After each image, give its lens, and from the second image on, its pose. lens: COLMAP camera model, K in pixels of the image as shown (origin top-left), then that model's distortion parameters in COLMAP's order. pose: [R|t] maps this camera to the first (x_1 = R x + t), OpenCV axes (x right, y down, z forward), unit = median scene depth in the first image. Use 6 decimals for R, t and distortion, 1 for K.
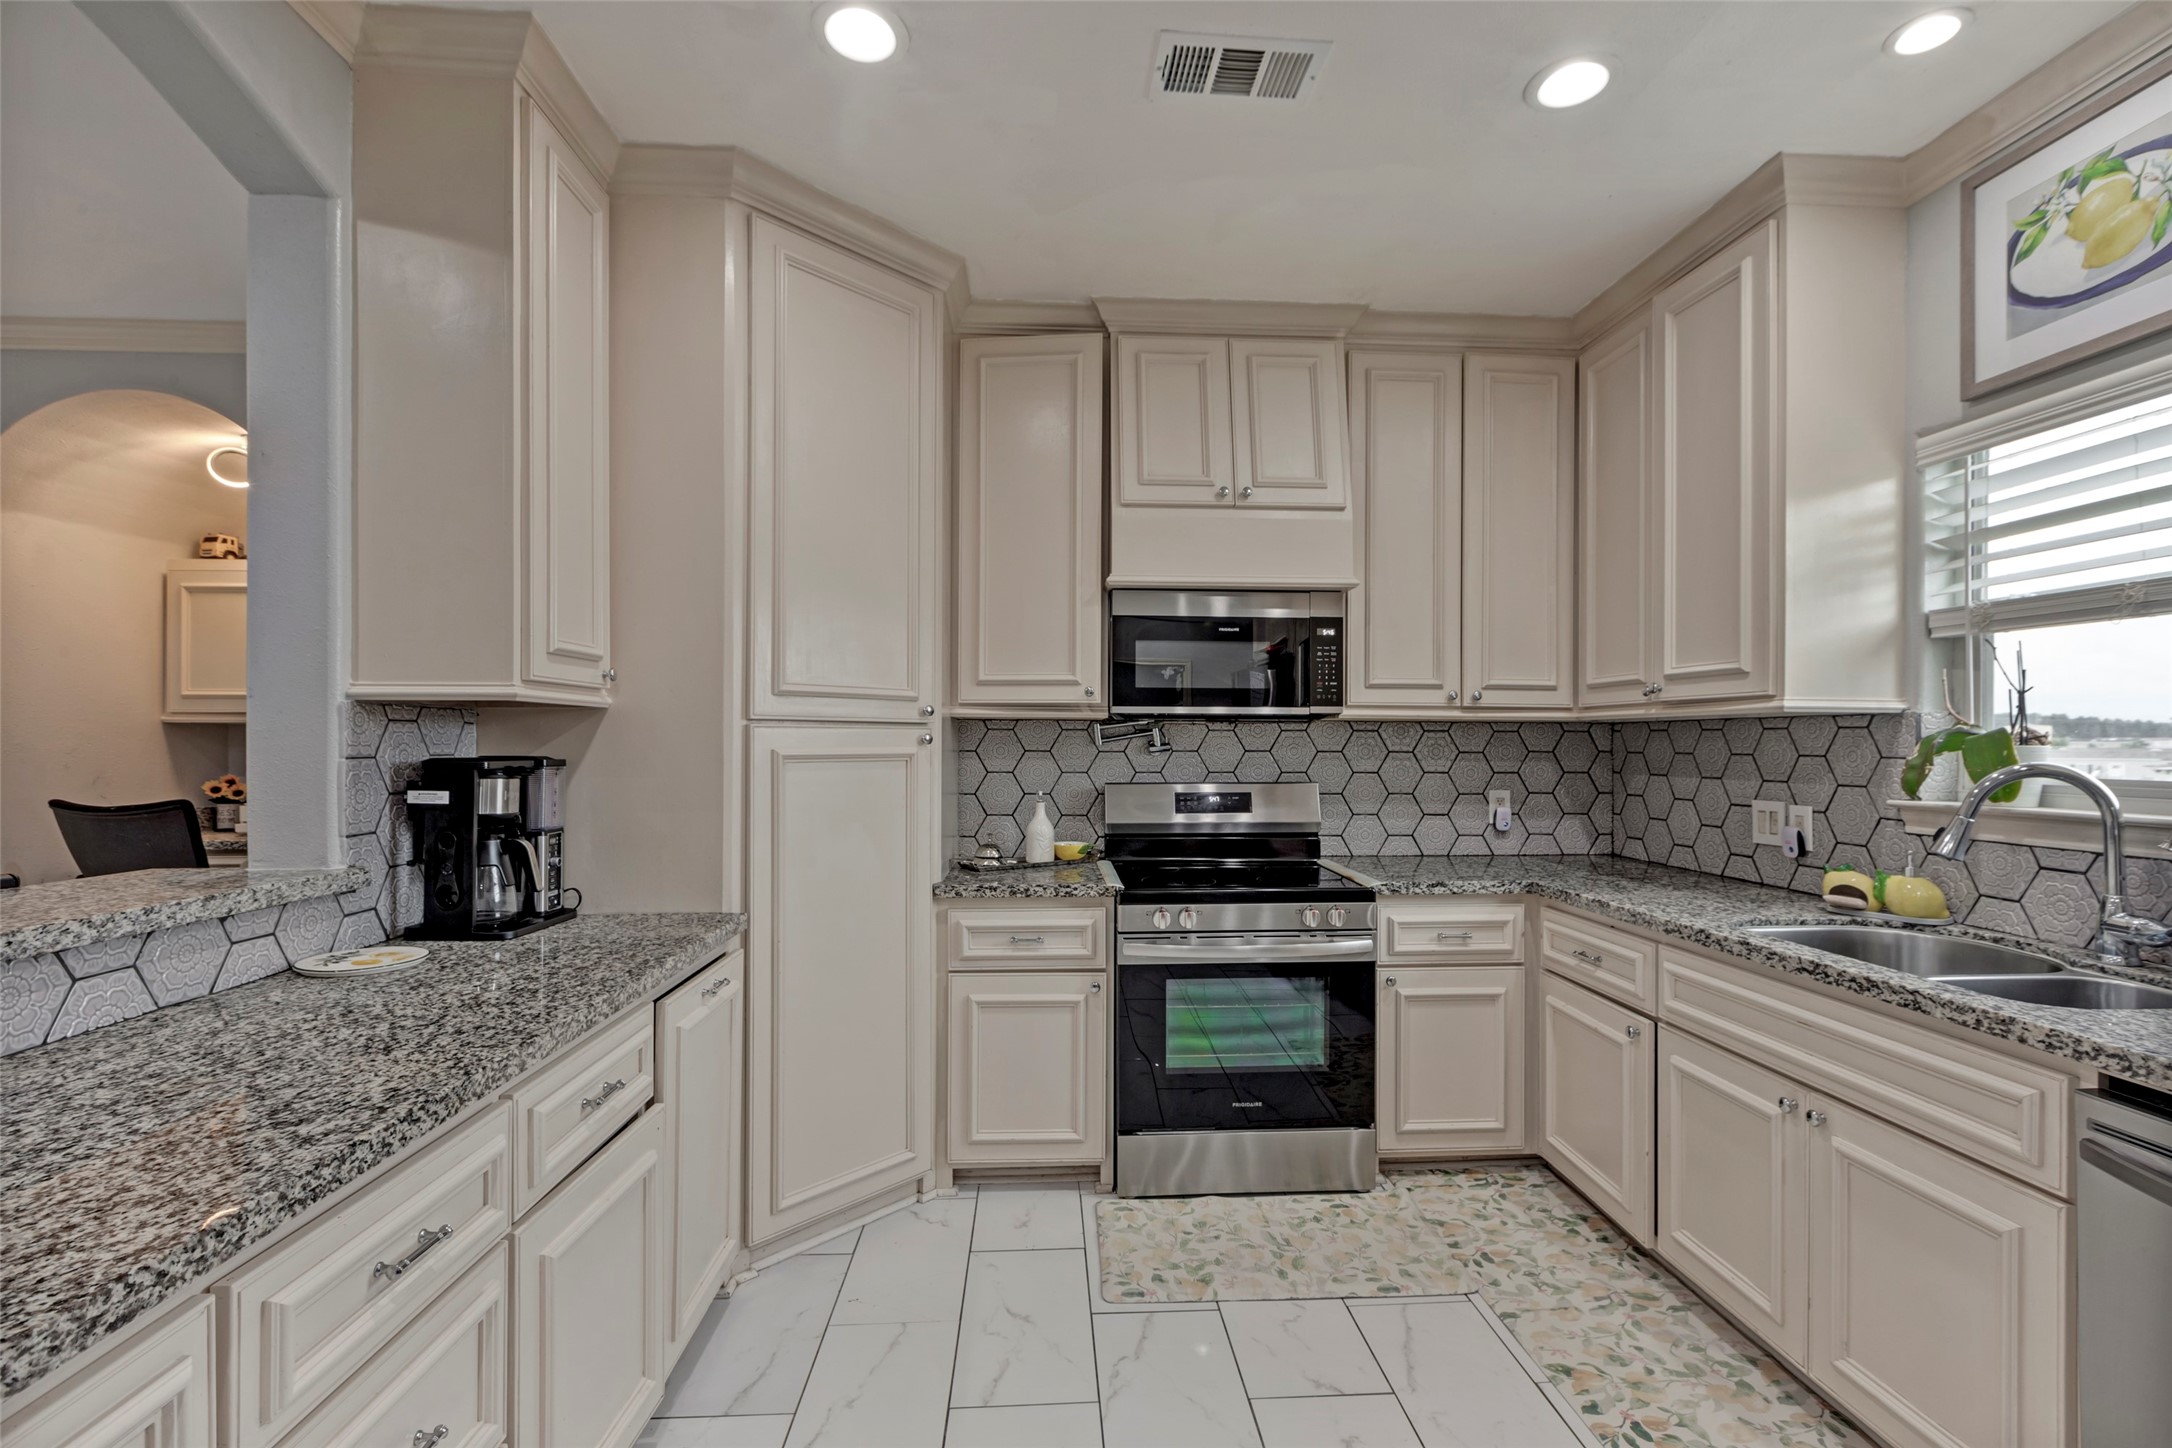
lens RADIAL K [[978.8, 0, 1100.5], [0, 978.8, 744.0], [0, 0, 1]] dist [-0.000803, 0.000640]
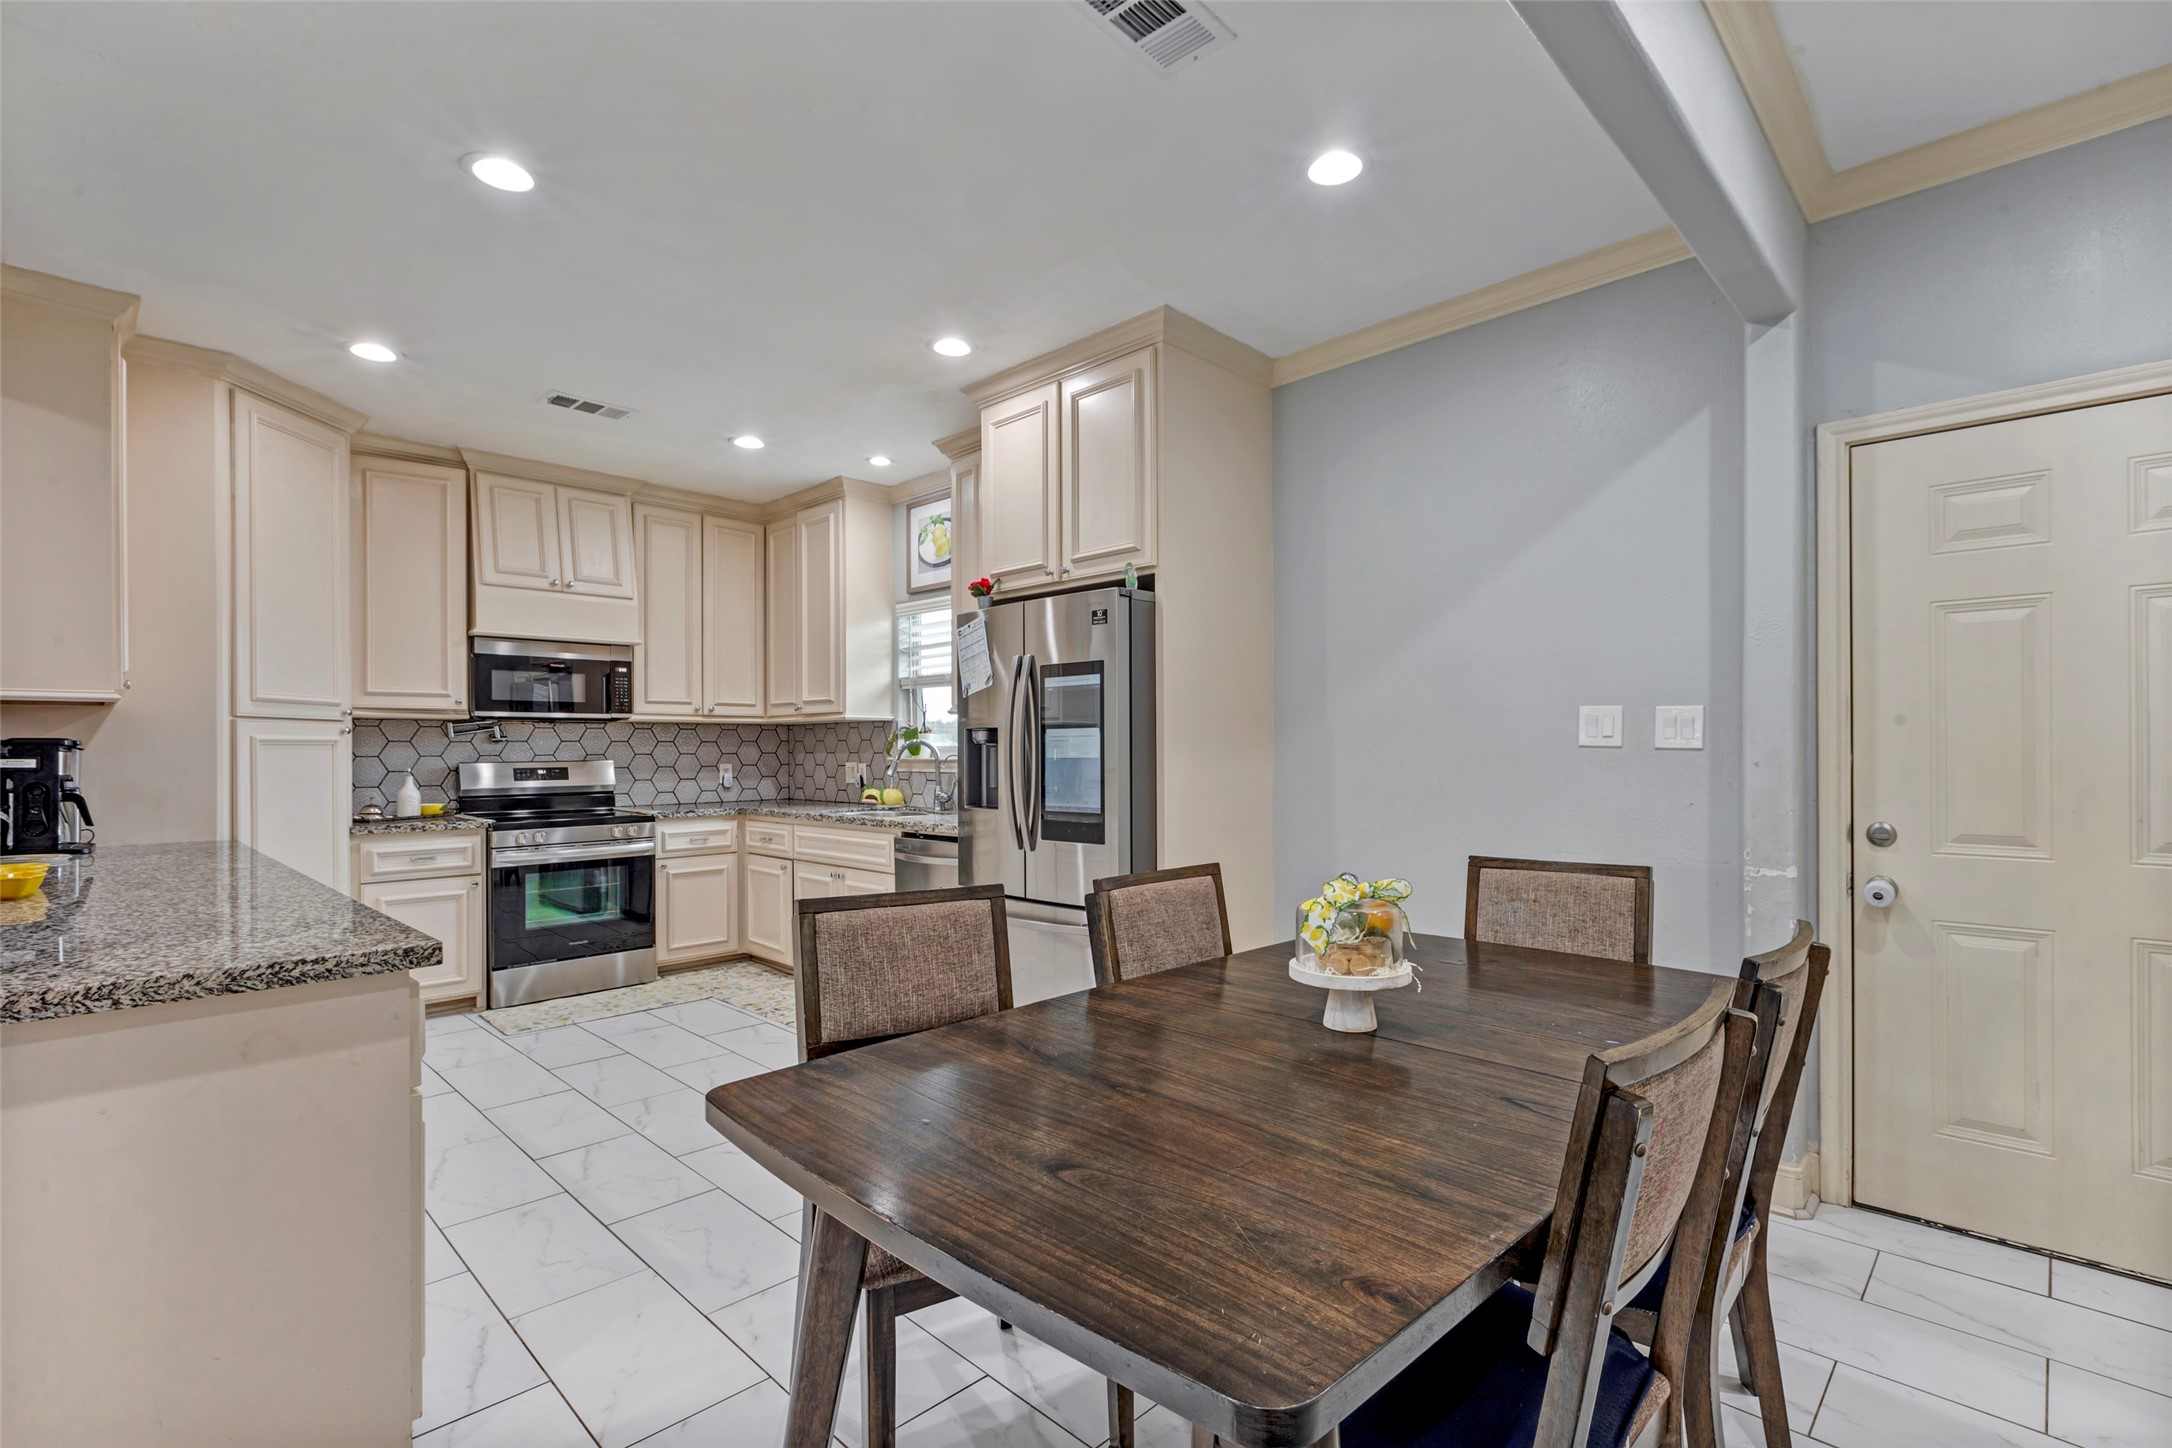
lens RADIAL K [[978.8, 0, 1100.5], [0, 978.8, 744.0], [0, 0, 1]] dist [-0.000803, 0.000640]
pose [[0.742360, -0.004602, 0.669985, -0.306698], [0.008894, 0.999956, -0.002987, 0.028471], [-0.669942, 0.008176, 0.742368, -0.862213]]
